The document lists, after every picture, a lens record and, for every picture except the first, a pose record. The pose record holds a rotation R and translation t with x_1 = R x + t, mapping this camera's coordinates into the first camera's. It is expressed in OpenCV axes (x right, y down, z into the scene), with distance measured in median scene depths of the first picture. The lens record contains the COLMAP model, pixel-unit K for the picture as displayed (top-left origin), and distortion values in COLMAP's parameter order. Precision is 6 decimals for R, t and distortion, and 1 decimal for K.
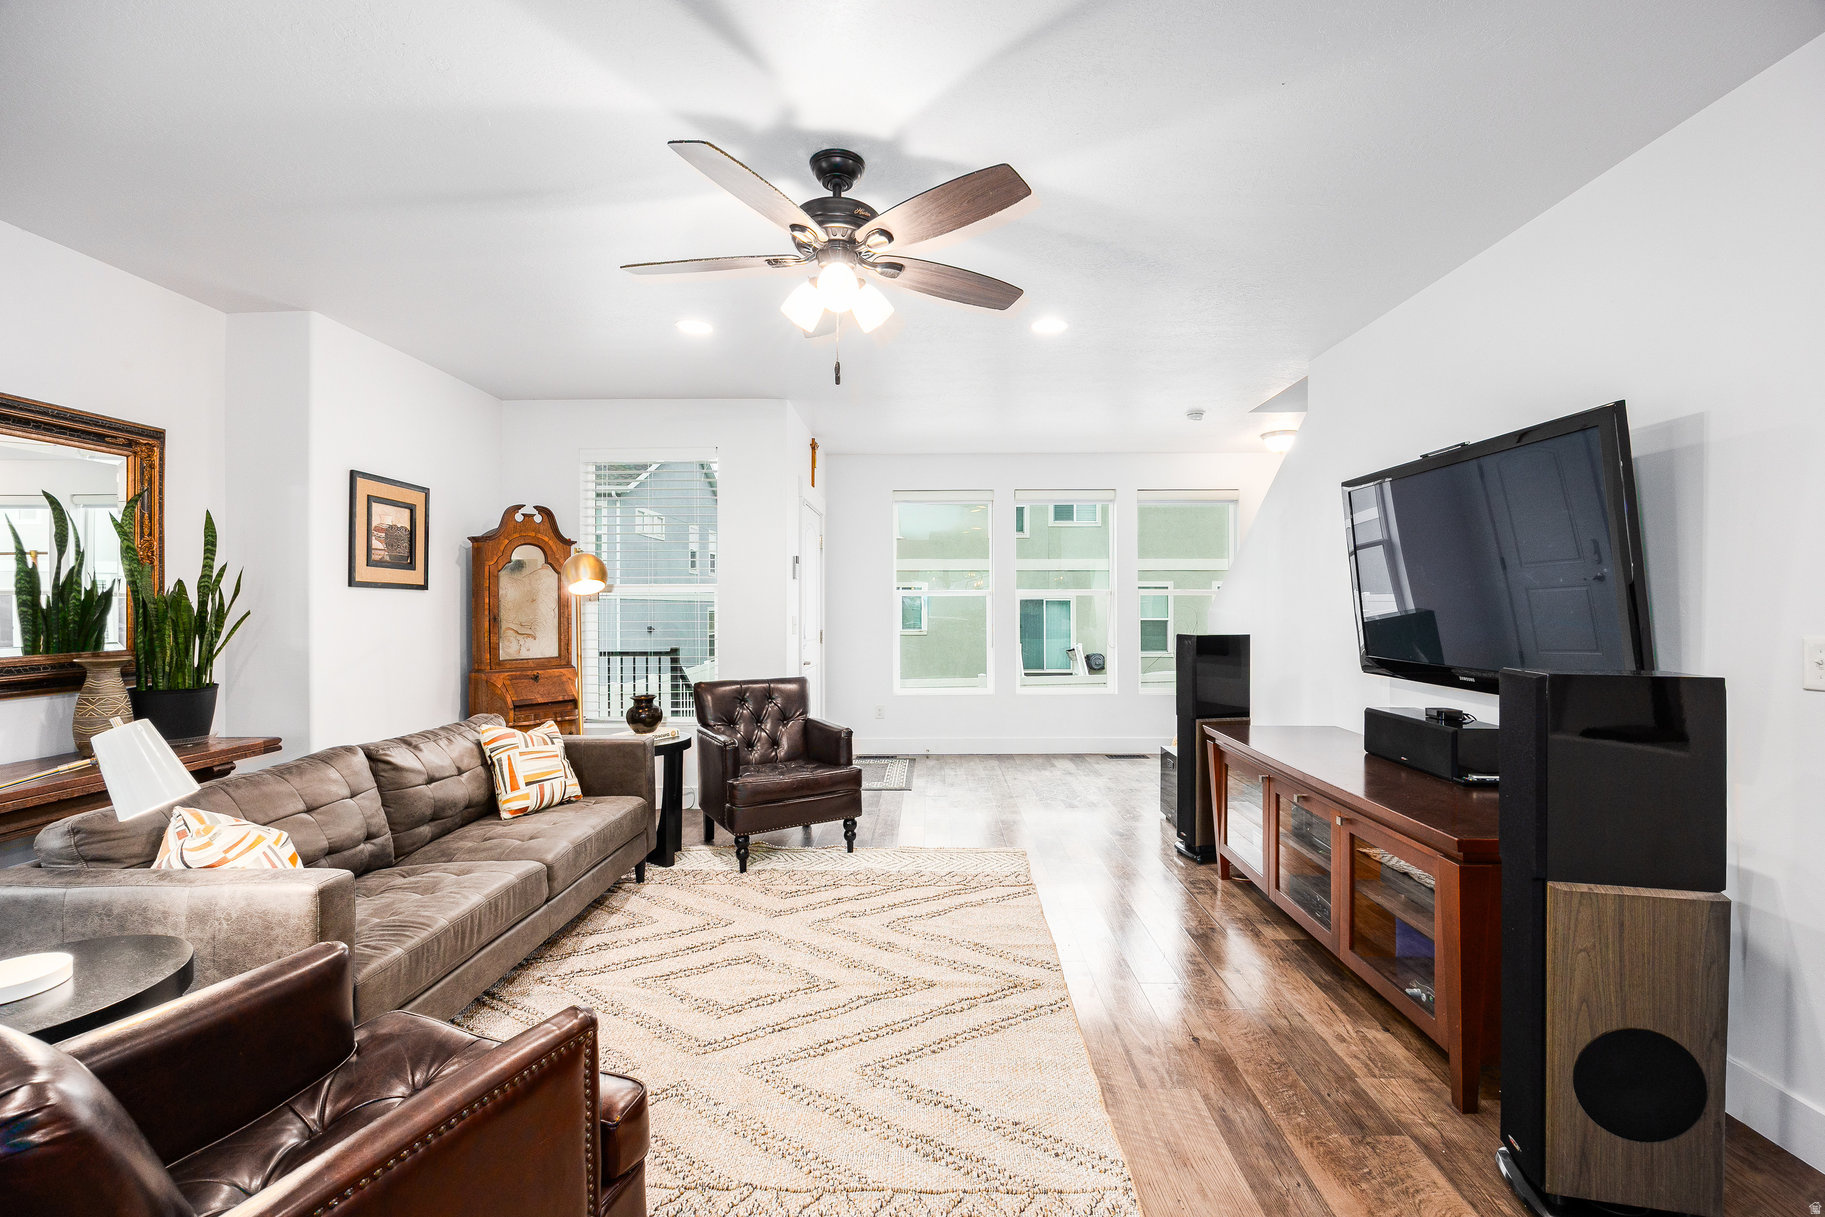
lens RADIAL K [[768.1, 0, 912.5], [0, 768.1, 608.5], [0, 0, 1]] dist [-0.003674, -0.000489]
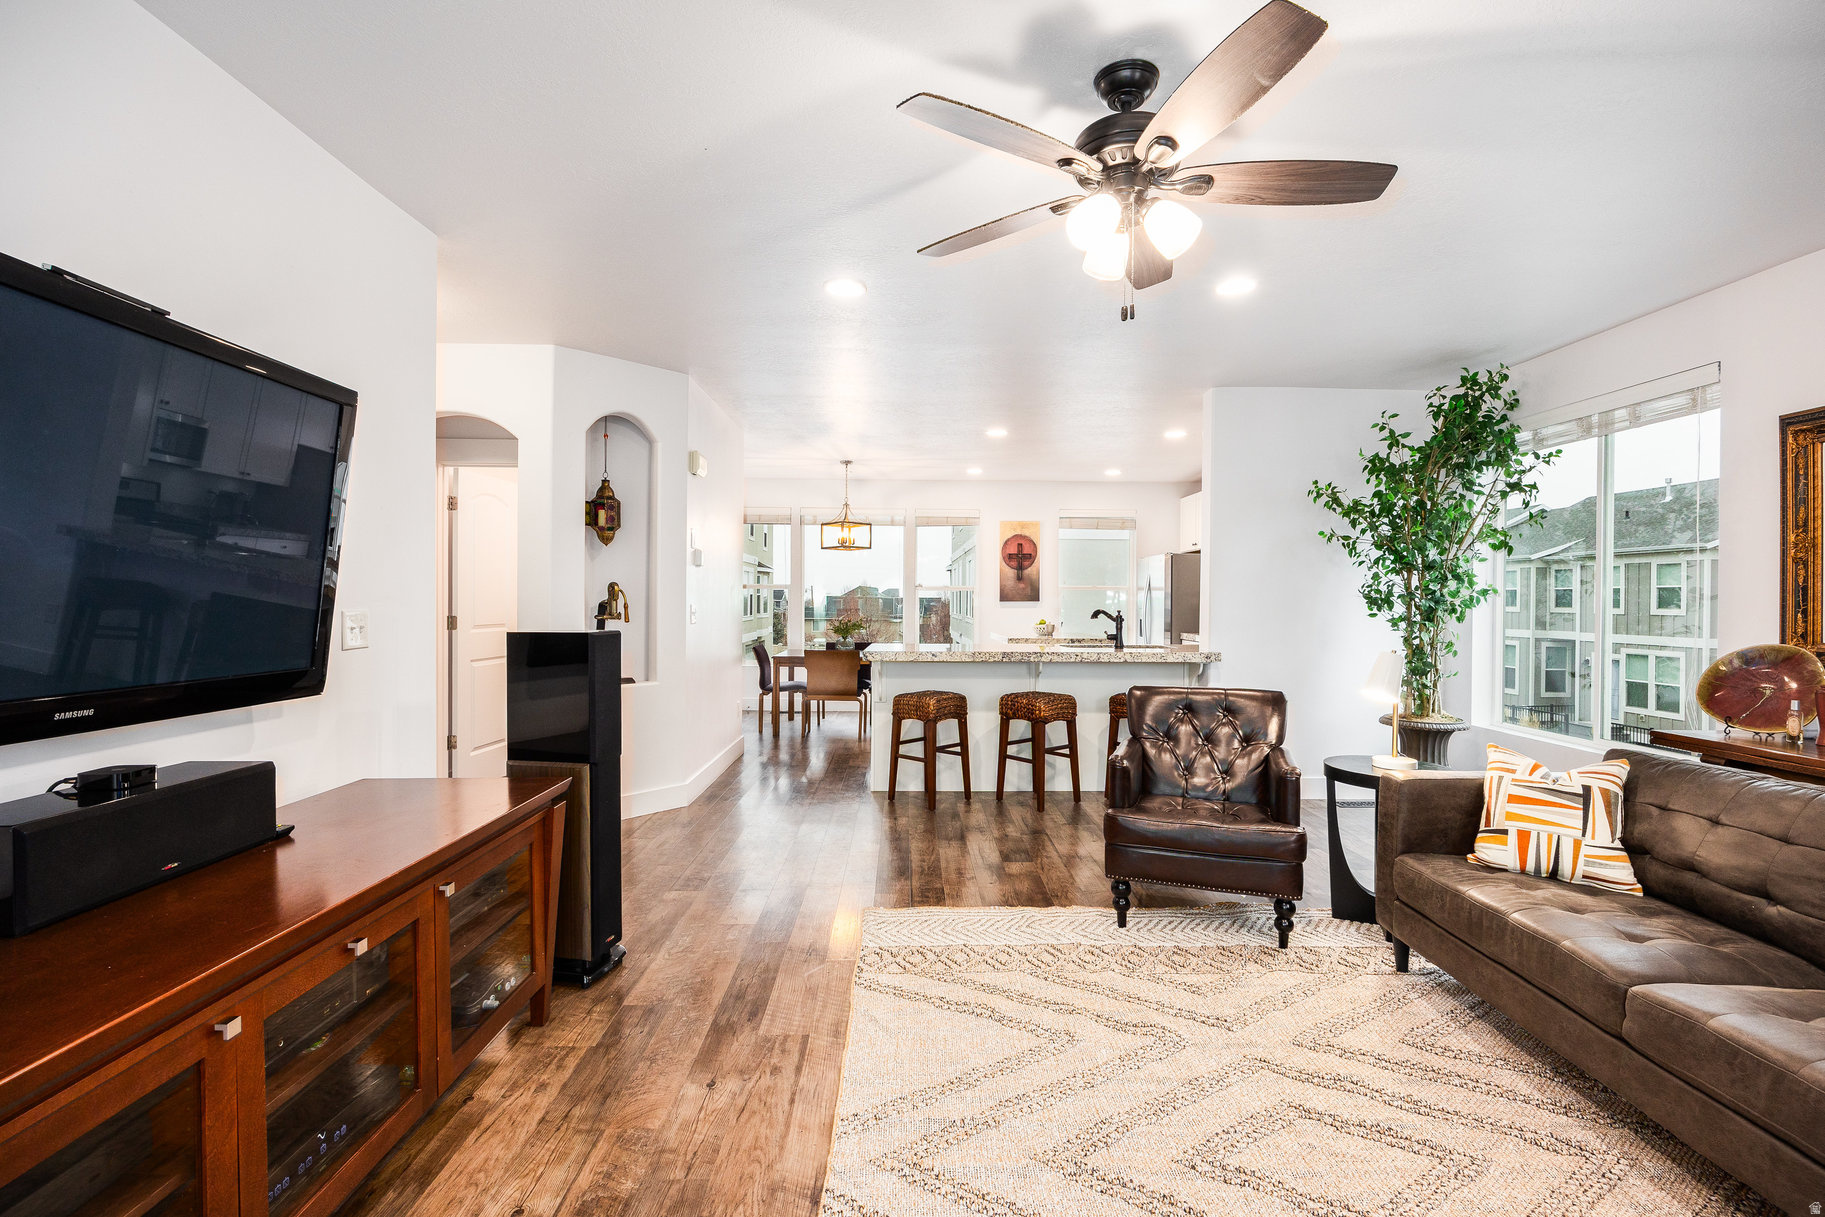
lens RADIAL K [[796.0, 0, 912.5], [0, 796.0, 608.5], [0, 0, 1]] dist [-0.001125, -0.000221]
pose [[-0.998879, -0.003977, -0.047167, 0.169023], [-0.004329, 0.999964, 0.007355, 0.011002], [0.047136, 0.007551, -0.998860, 1.748030]]
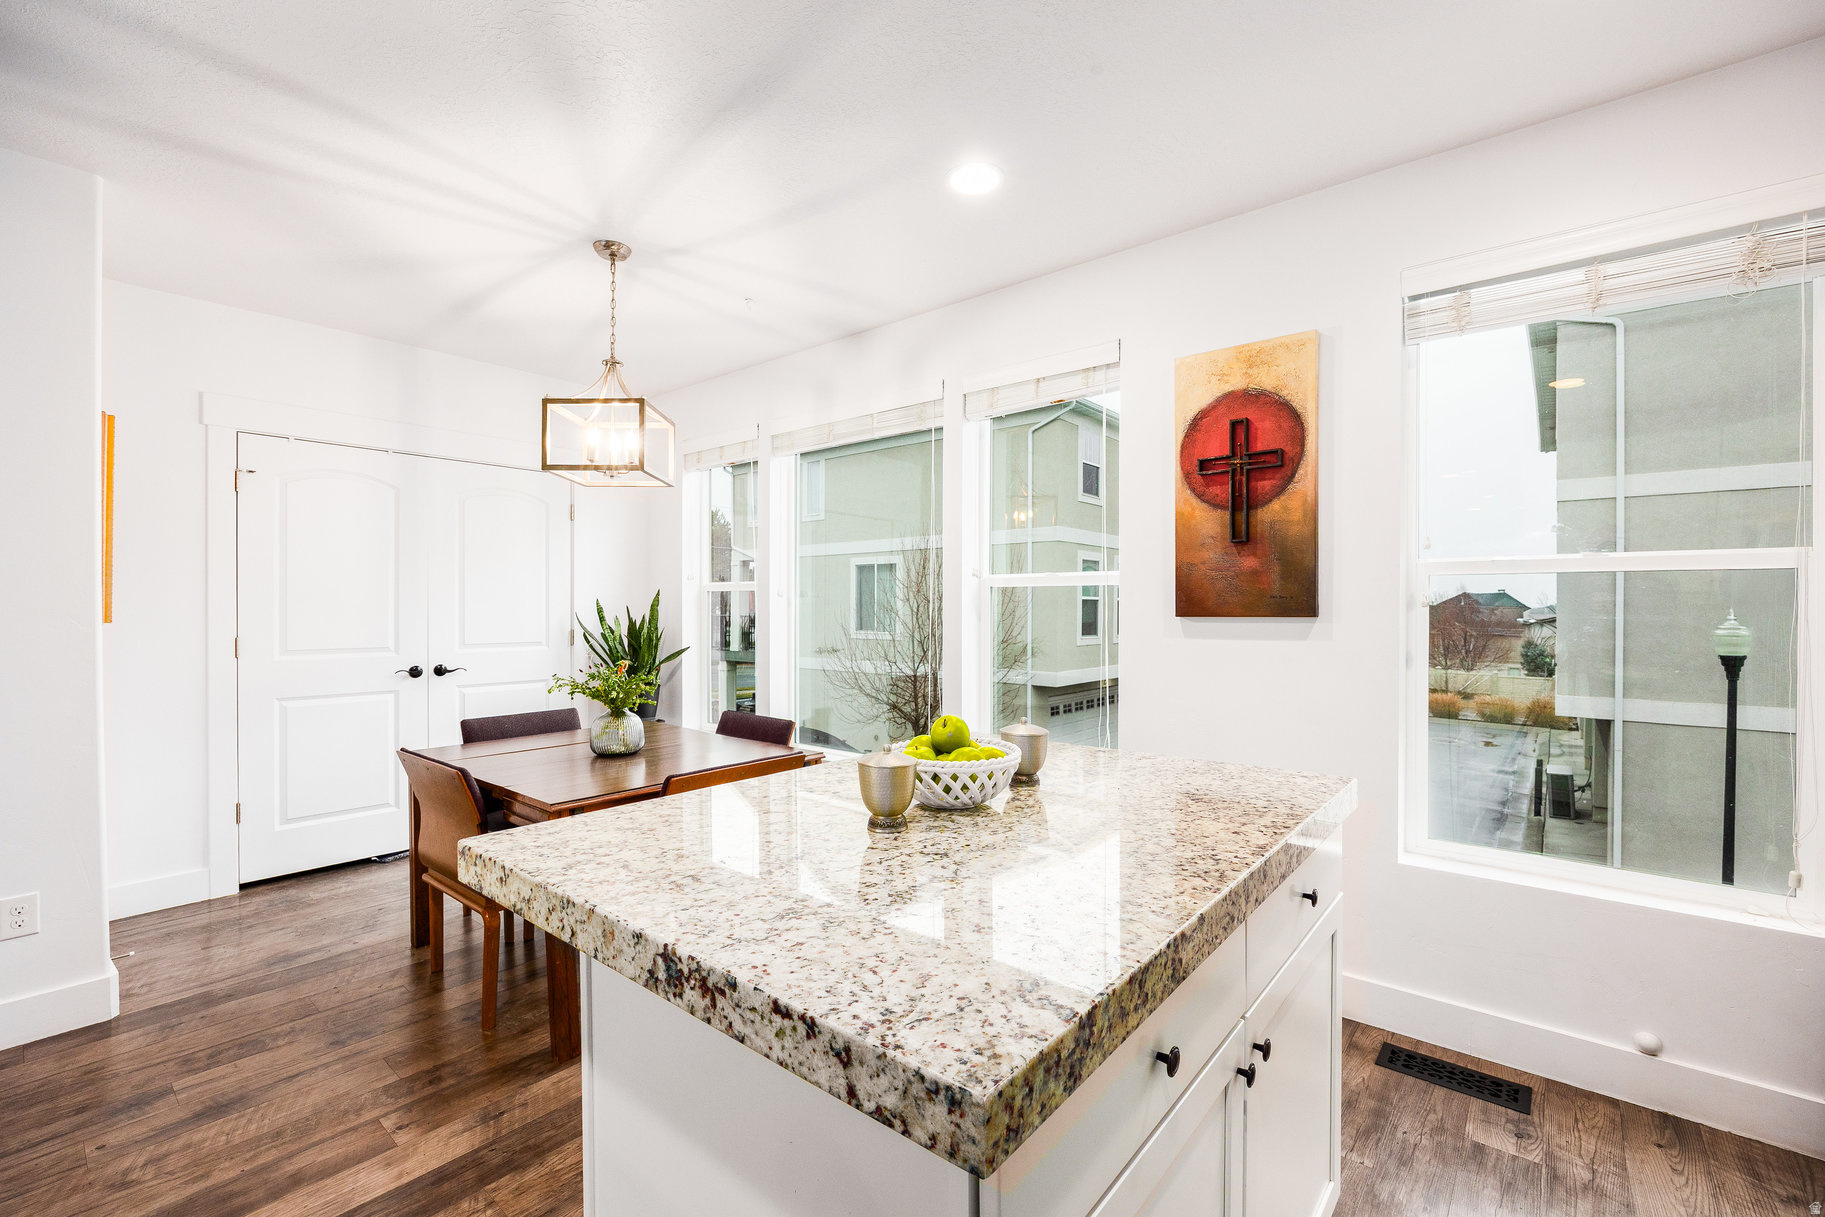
lens RADIAL K [[768.1, 0, 912.5], [0, 768.1, 608.5], [0, 0, 1]] dist [-0.003674, -0.000489]
pose [[-0.783523, -0.007026, 0.621323, -0.860127], [-0.006195, 0.999975, 0.003495, -0.008351], [-0.621332, -0.001111, -0.783547, -0.954348]]
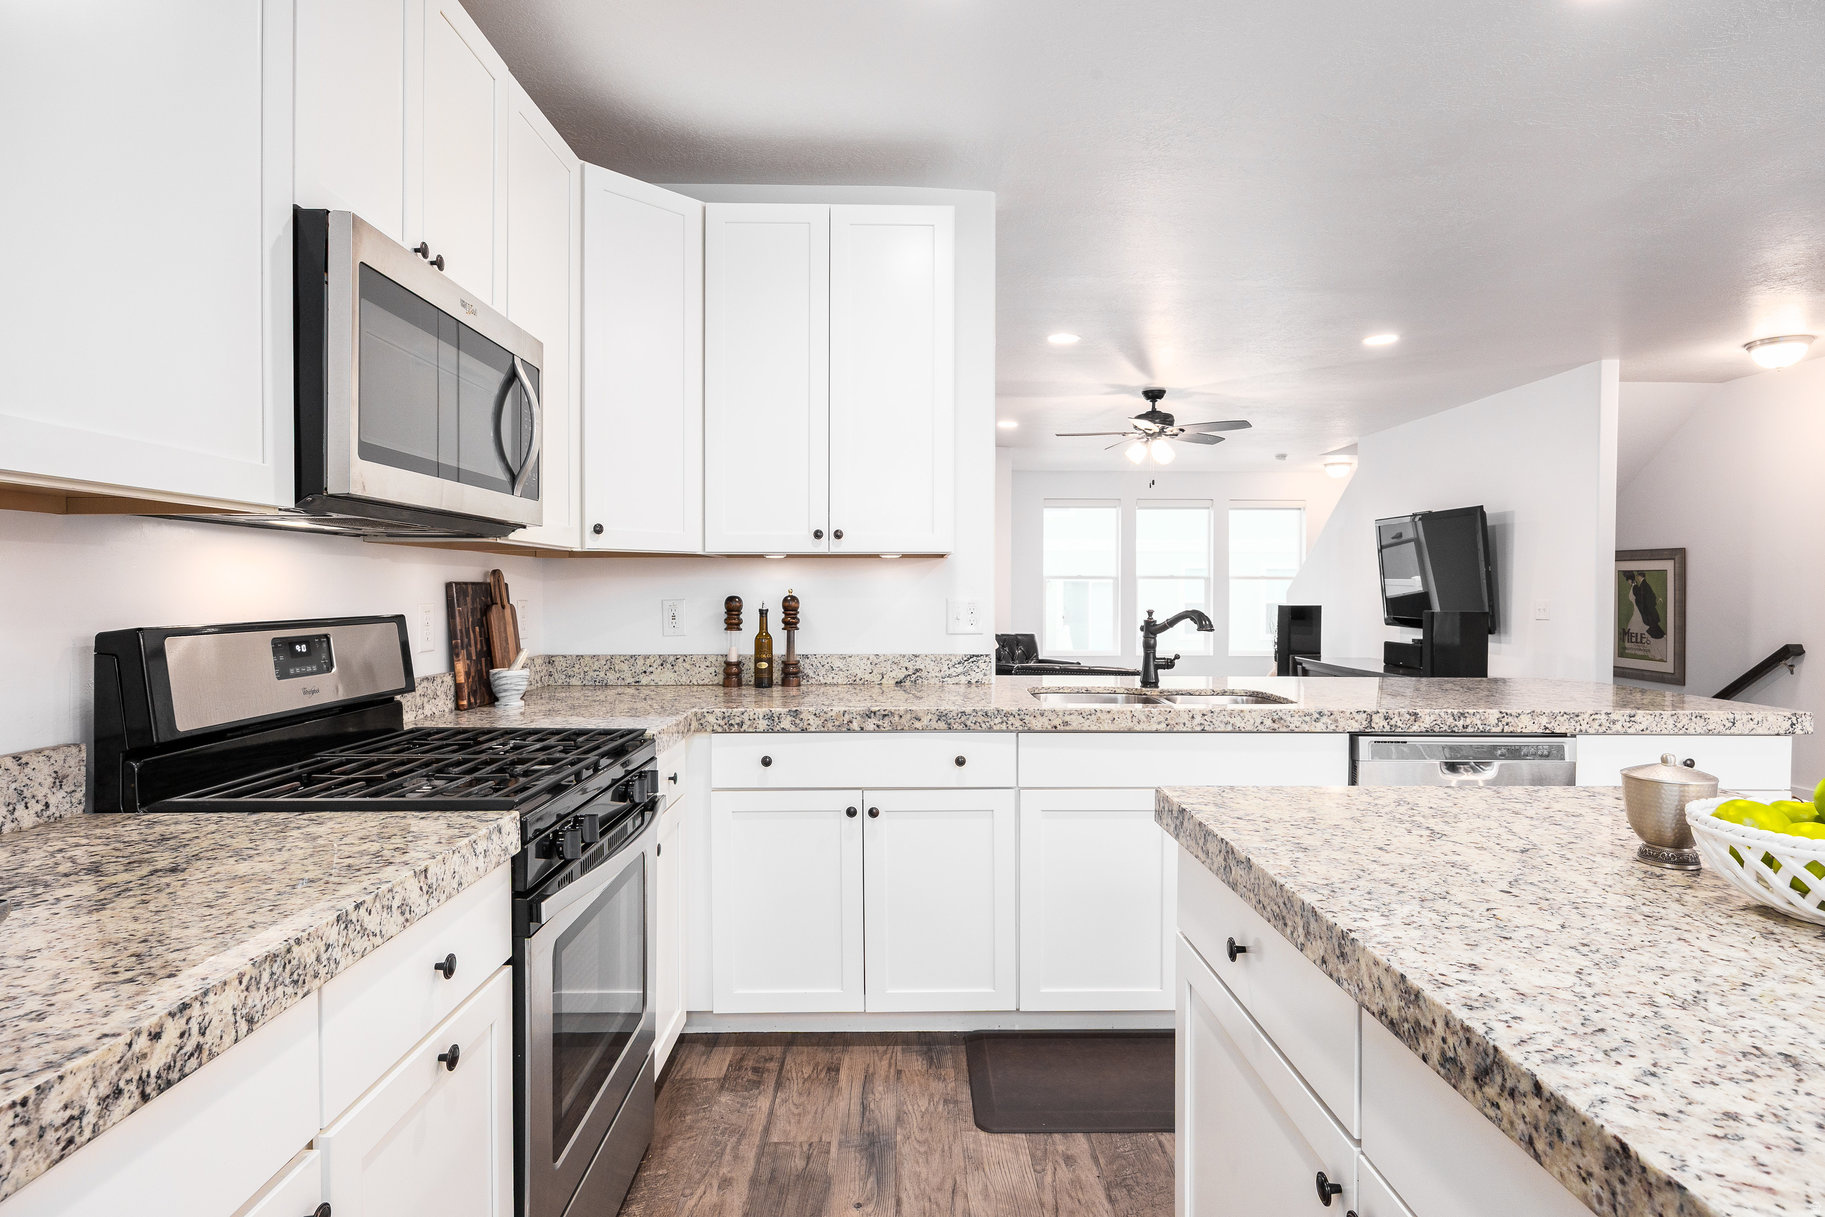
lens RADIAL K [[964.6, 0, 912.5], [0, 964.6, 608.5], [0, 0, 1]] dist [0.000966, 0.000248]
pose [[0.999099, -0.000059, 0.042452, -0.936415], [-0.000759, 0.999815, 0.019237, 0.001376], [-0.042445, -0.019251, 0.998913, -1.835449]]
